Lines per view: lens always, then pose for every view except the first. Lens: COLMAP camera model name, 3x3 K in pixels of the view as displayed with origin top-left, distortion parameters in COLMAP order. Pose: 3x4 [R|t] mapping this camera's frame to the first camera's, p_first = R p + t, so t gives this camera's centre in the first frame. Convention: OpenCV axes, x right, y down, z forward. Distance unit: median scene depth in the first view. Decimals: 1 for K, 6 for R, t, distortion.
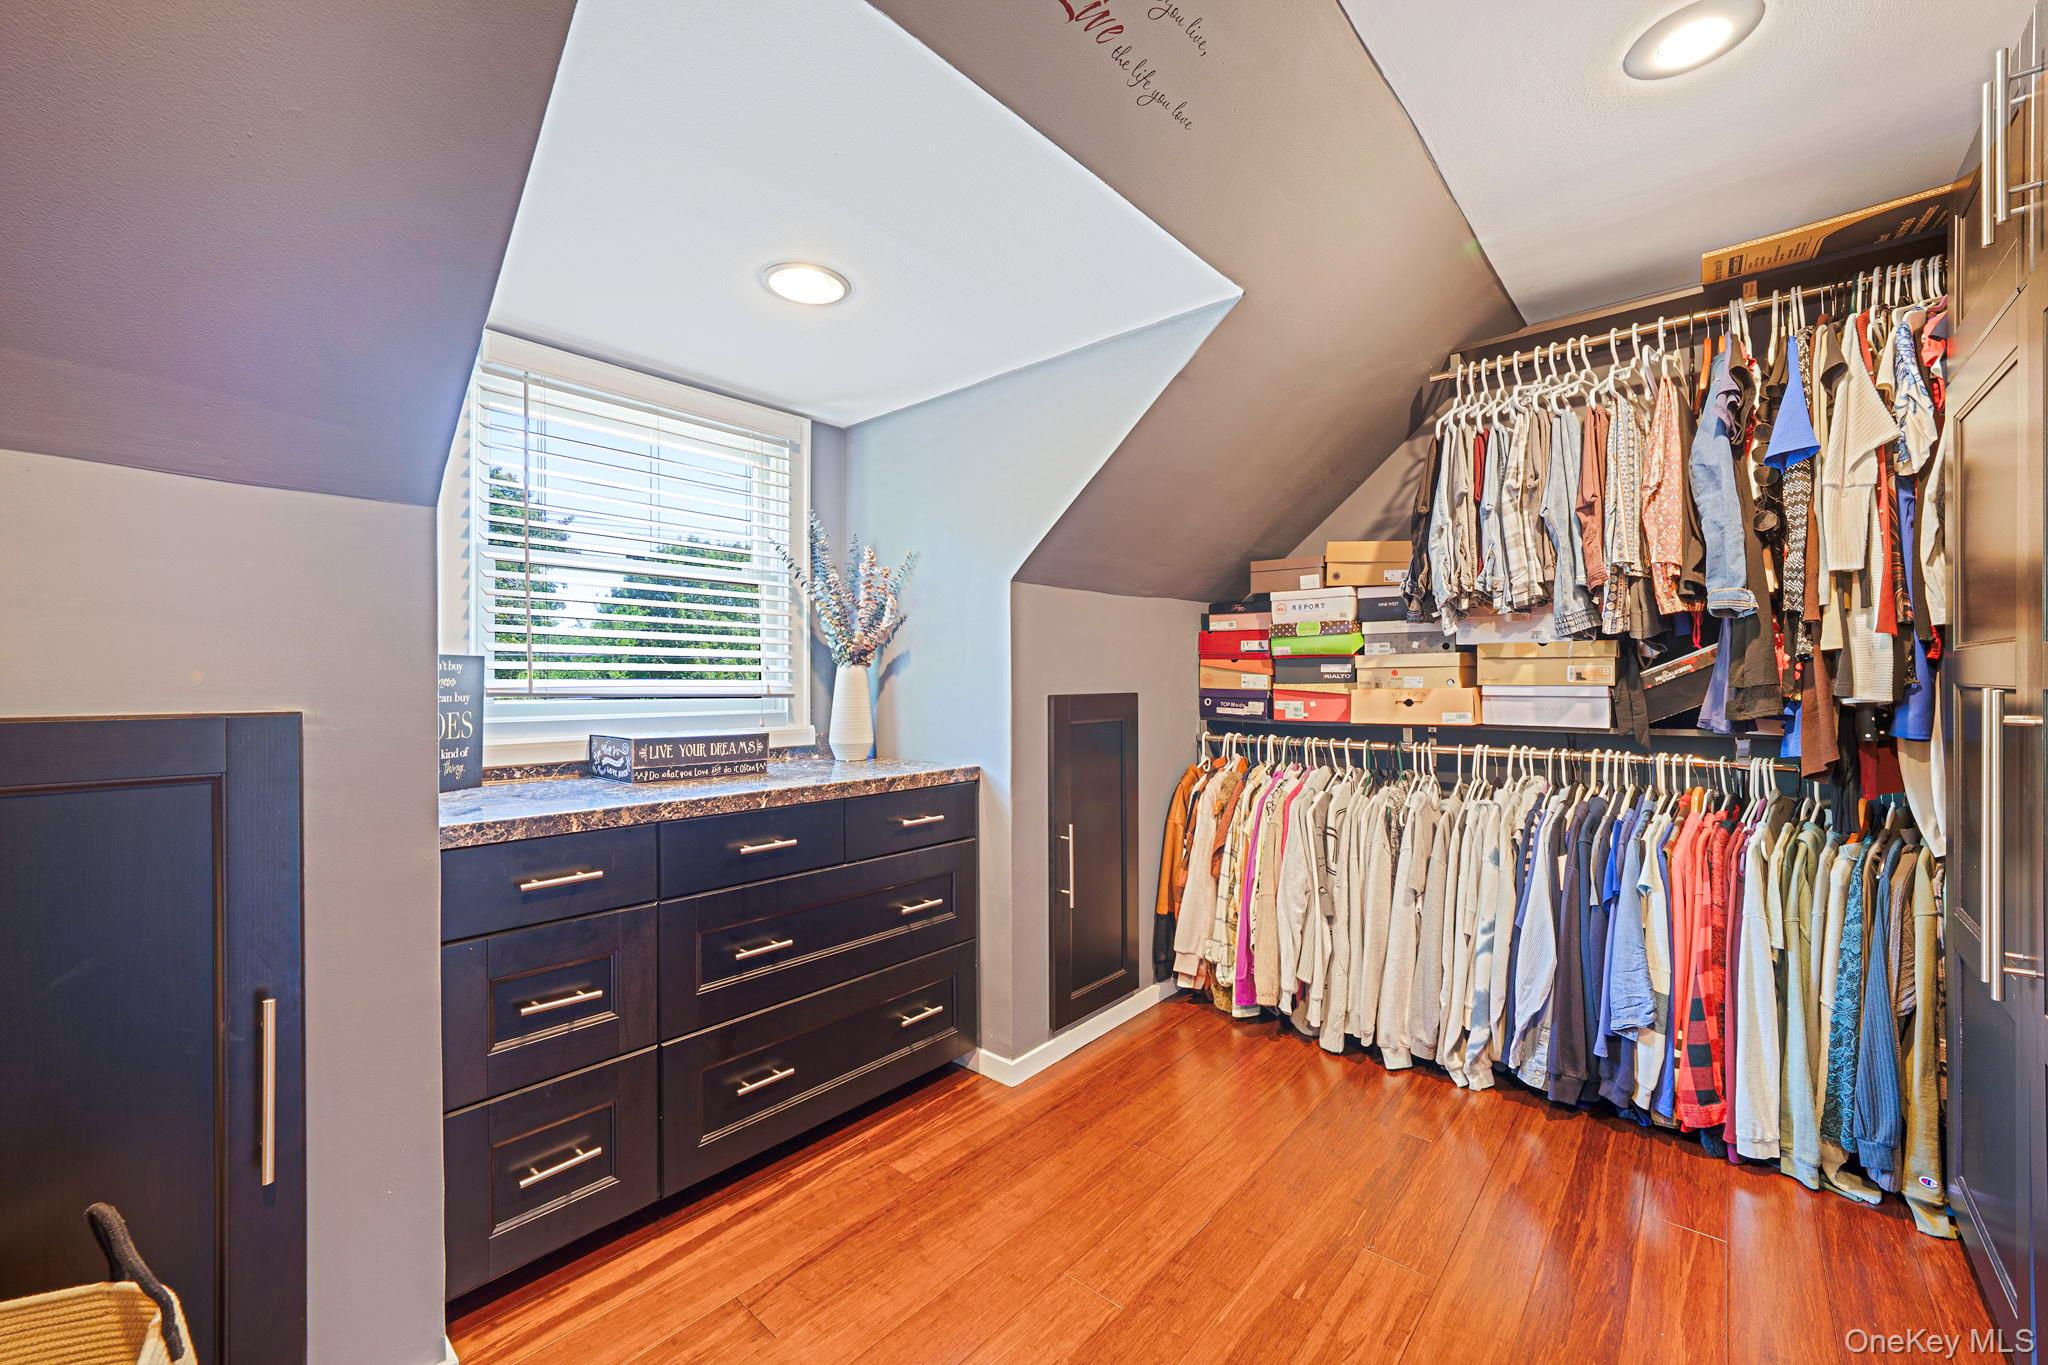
lens RADIAL K [[836.7, 0, 1027.1], [0, 836.7, 678.7], [0, 0, 1]] dist [-0.000218, 0.000043]
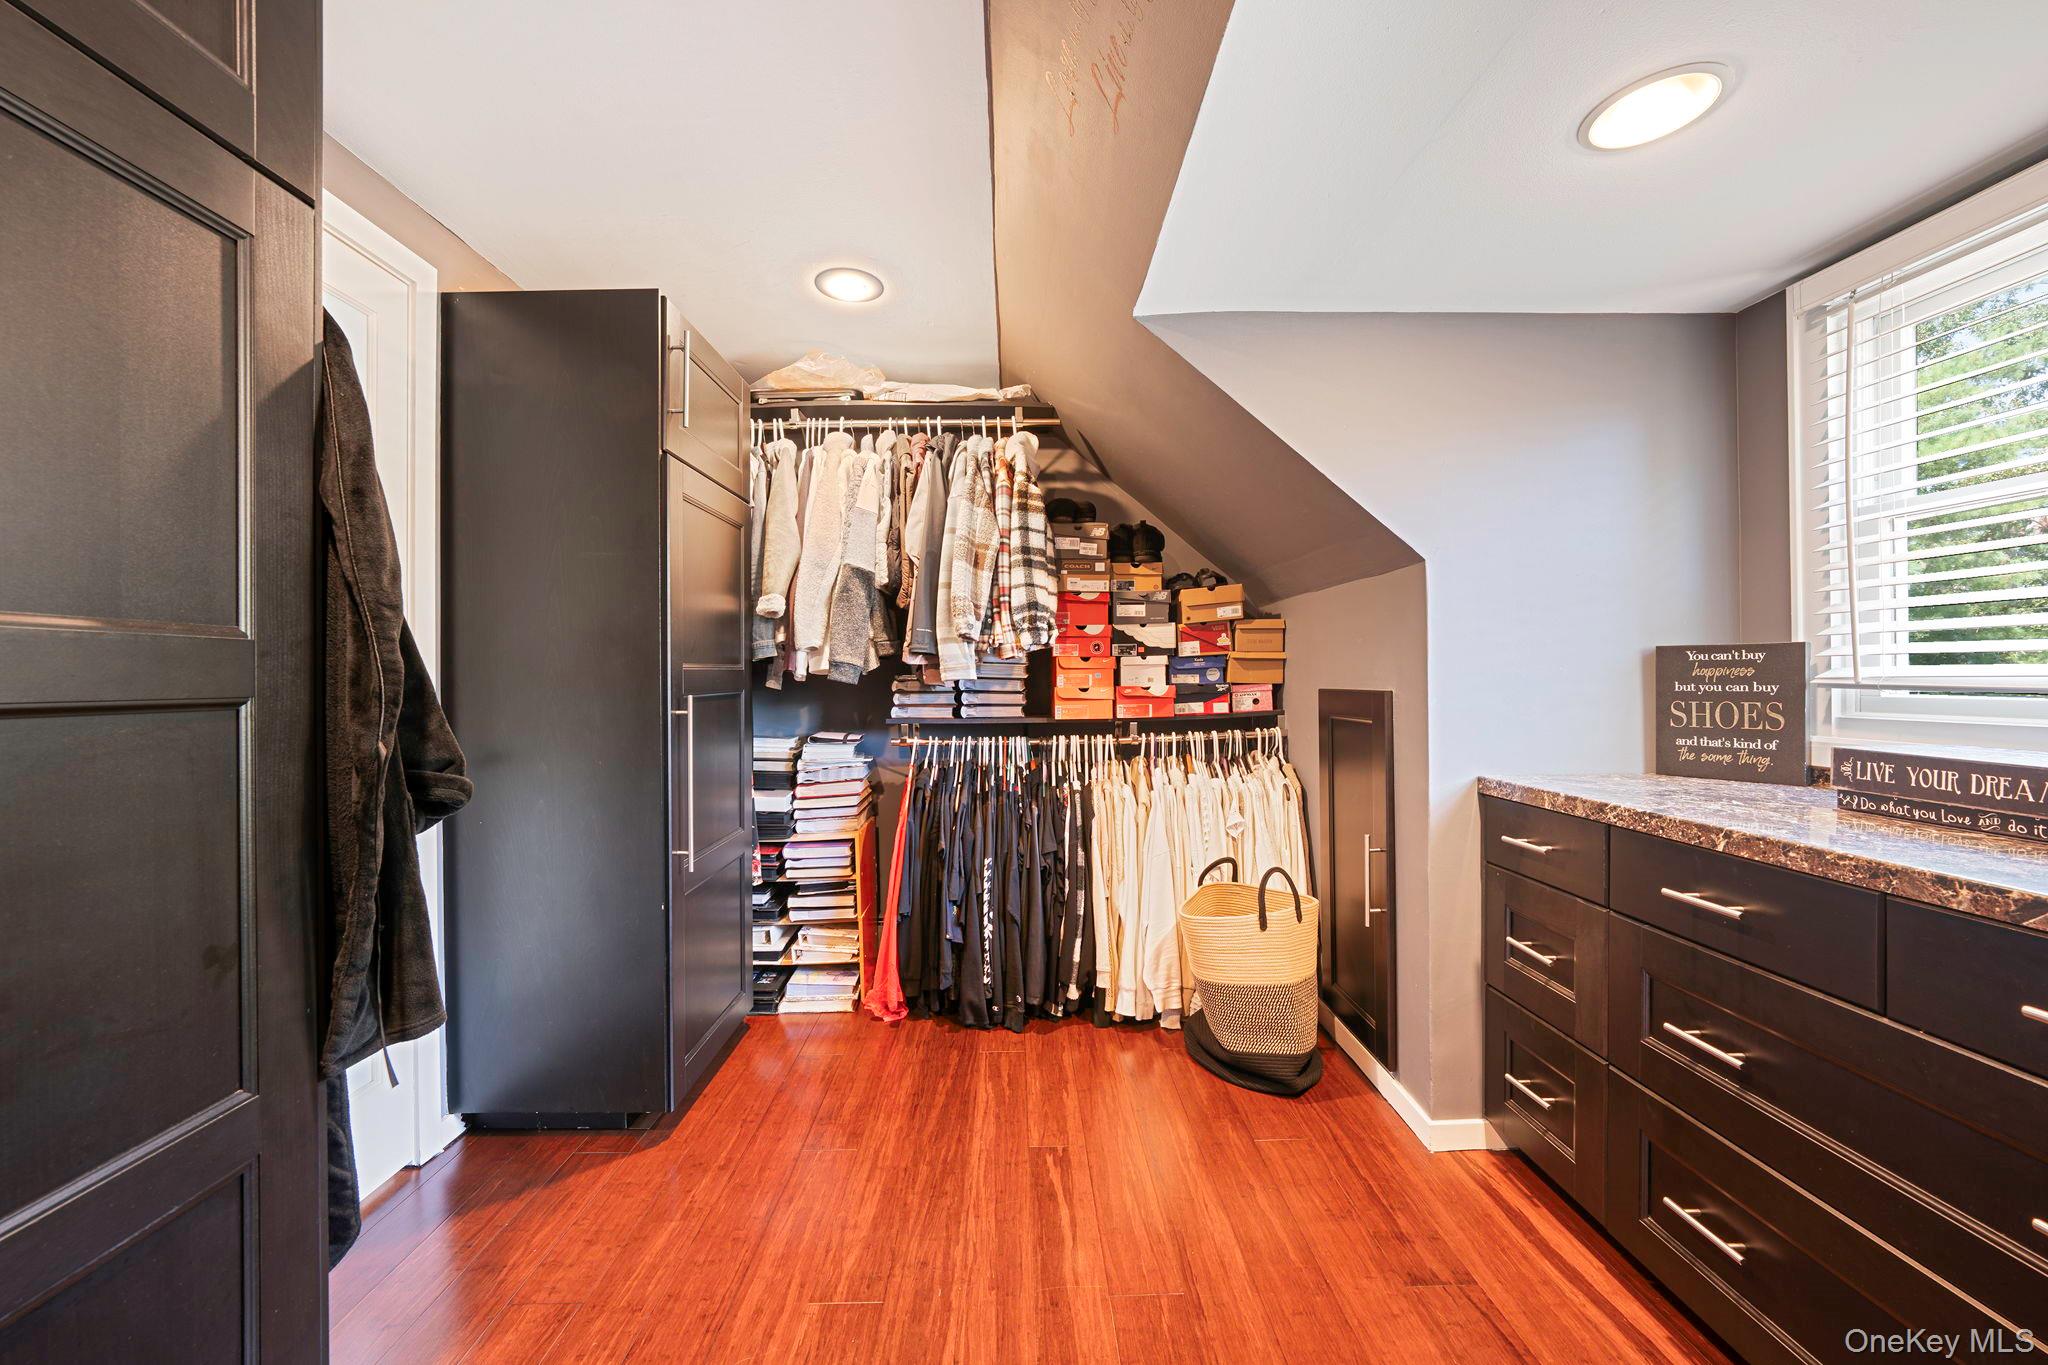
lens RADIAL K [[836.7, 0, 1027.1], [0, 836.7, 678.7], [0, 0, 1]] dist [-0.000218, 0.000043]
pose [[-0.755141, 0.008232, -0.655511, 0.574154], [0.010602, 0.999944, 0.000343, 0.003213], [0.655477, -0.006691, -0.755186, 1.131814]]
